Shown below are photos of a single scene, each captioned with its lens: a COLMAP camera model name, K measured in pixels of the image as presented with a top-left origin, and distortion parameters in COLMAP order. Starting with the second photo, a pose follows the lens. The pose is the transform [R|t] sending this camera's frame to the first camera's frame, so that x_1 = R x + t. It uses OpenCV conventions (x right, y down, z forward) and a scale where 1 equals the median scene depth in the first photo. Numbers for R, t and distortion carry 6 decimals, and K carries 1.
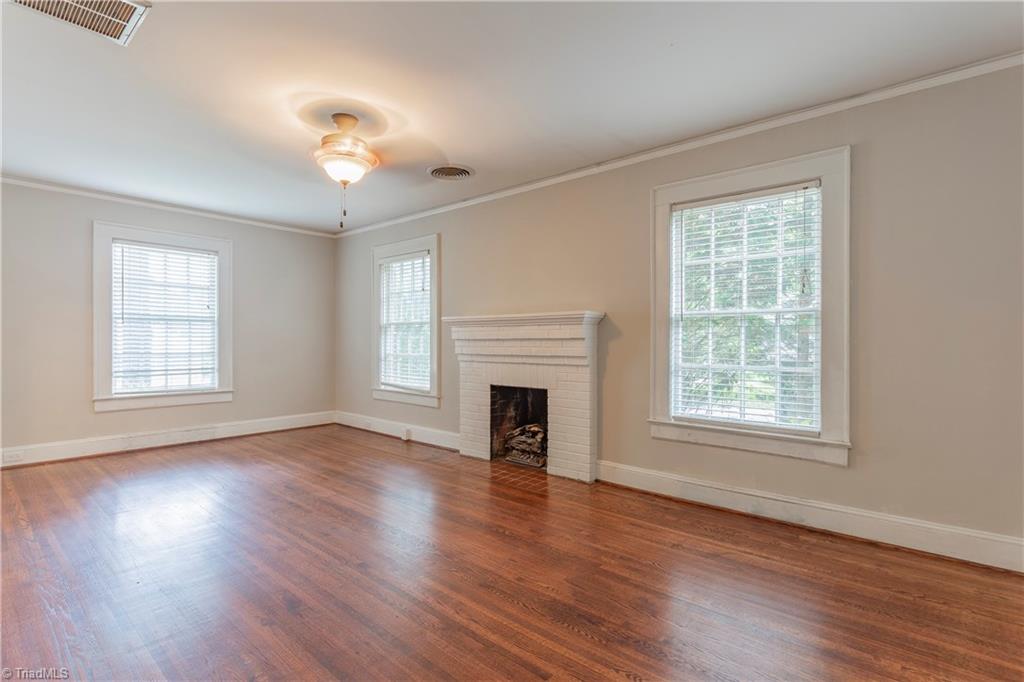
lens RADIAL K [[489.7, 0, 512.0], [0, 489.7, 341.0], [0, 0, 1]] dist [-0.000266, -0.000054]
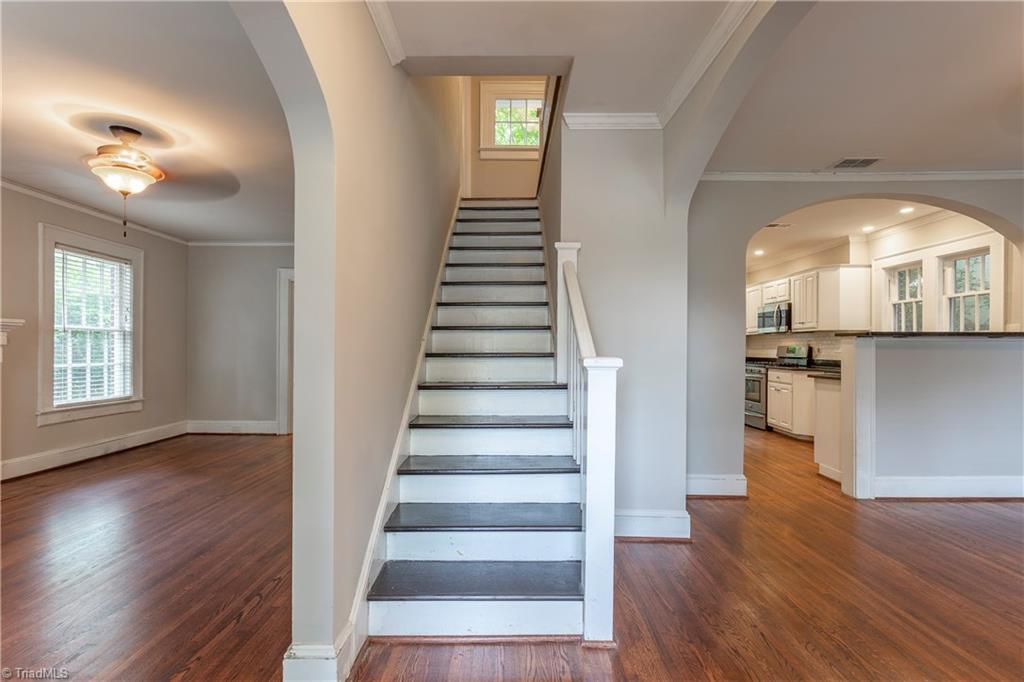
lens RADIAL K [[503.5, 0, 512.9], [0, 503.5, 346.4], [0, 0, 1]] dist [0.000183, 0.000102]
pose [[-0.653844, -0.000256, 0.756629, -1.249453], [-0.000770, 1.000000, -0.000326, -0.003129], [-0.756629, -0.000796, -0.653844, 0.807505]]
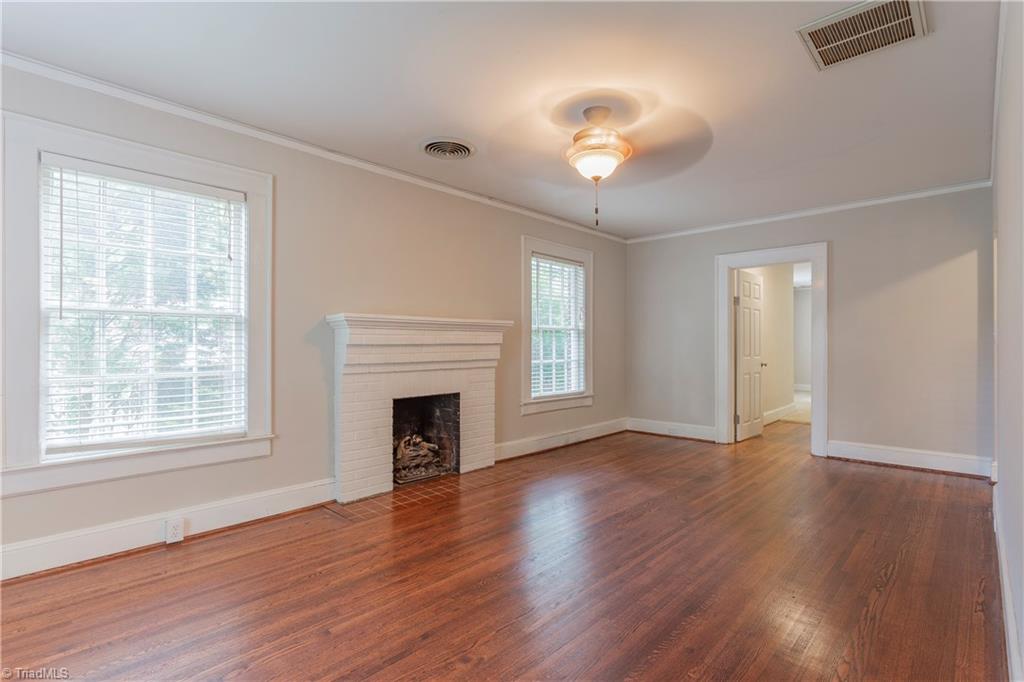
lens RADIAL K [[503.5, 0, 512.9], [0, 503.5, 346.4], [0, 0, 1]] dist [0.000183, 0.000102]
pose [[0.037106, -0.004817, 0.999300, -0.990343], [0.004807, 0.999978, 0.004642, -0.004128], [-0.999300, 0.004631, 0.037128, 0.846845]]
